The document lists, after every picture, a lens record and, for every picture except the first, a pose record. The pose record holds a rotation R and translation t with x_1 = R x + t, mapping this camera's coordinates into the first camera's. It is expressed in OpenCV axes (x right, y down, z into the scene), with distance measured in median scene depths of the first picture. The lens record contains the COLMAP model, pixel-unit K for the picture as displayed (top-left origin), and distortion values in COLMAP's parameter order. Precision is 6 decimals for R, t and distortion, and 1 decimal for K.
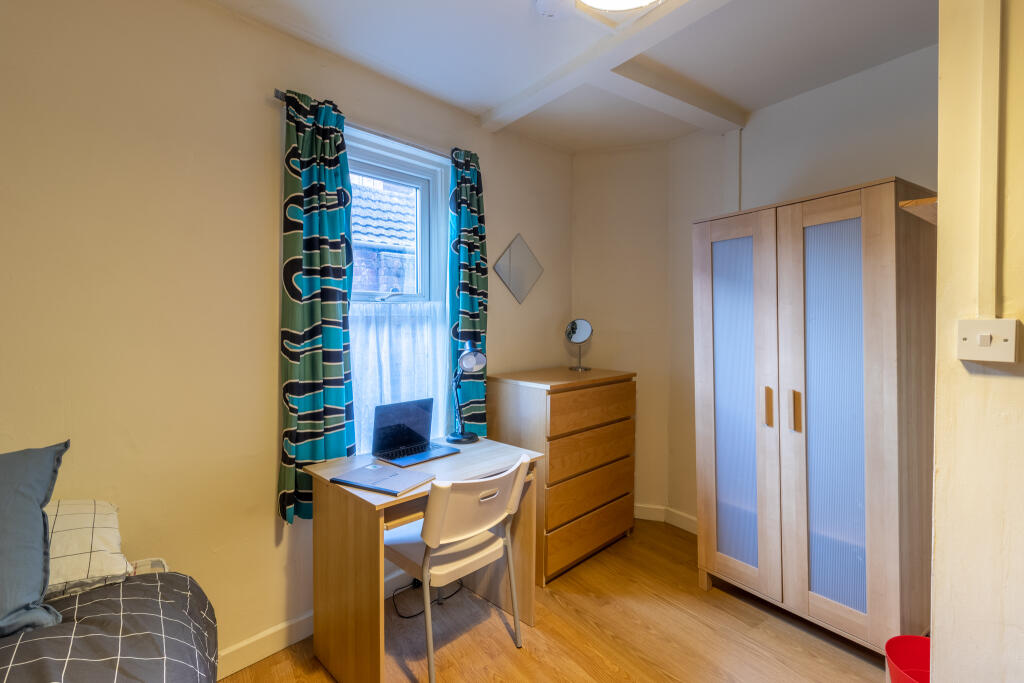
lens RADIAL K [[477.8, 0, 513.2], [0, 477.8, 328.7], [0, 0, 1]] dist [0.002281, 0.000331]
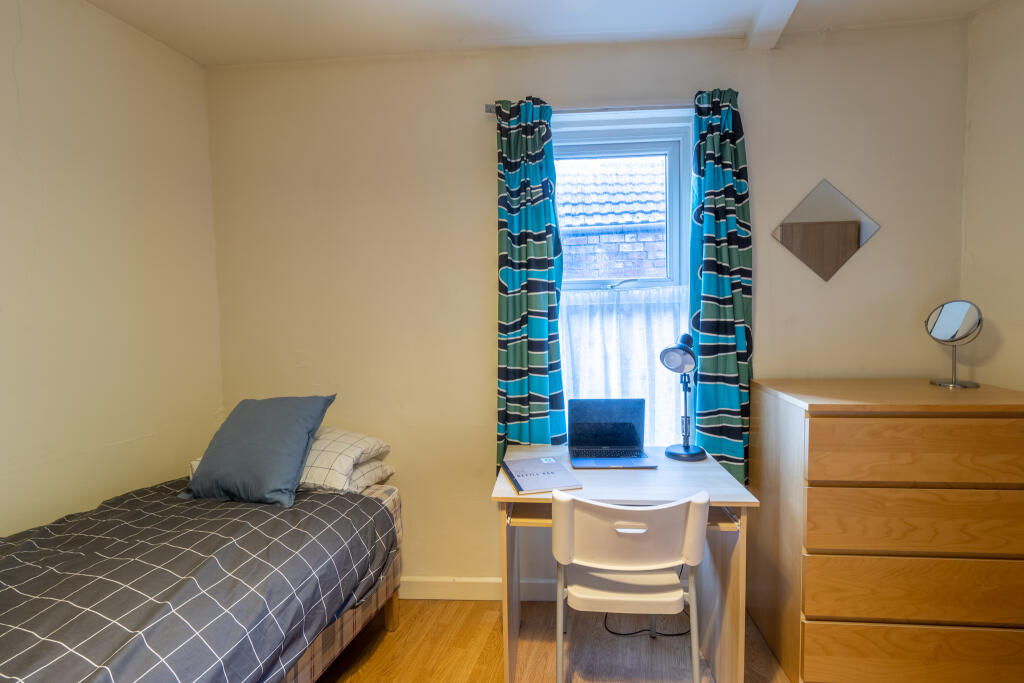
lens RADIAL K [[477.8, 0, 513.2], [0, 477.8, 328.7], [0, 0, 1]] dist [0.002281, 0.000331]
pose [[0.634323, 0.020005, -0.772809, 0.370513], [0.006261, 0.999499, 0.031012, -0.010678], [0.773042, -0.024510, 0.633881, 0.292196]]
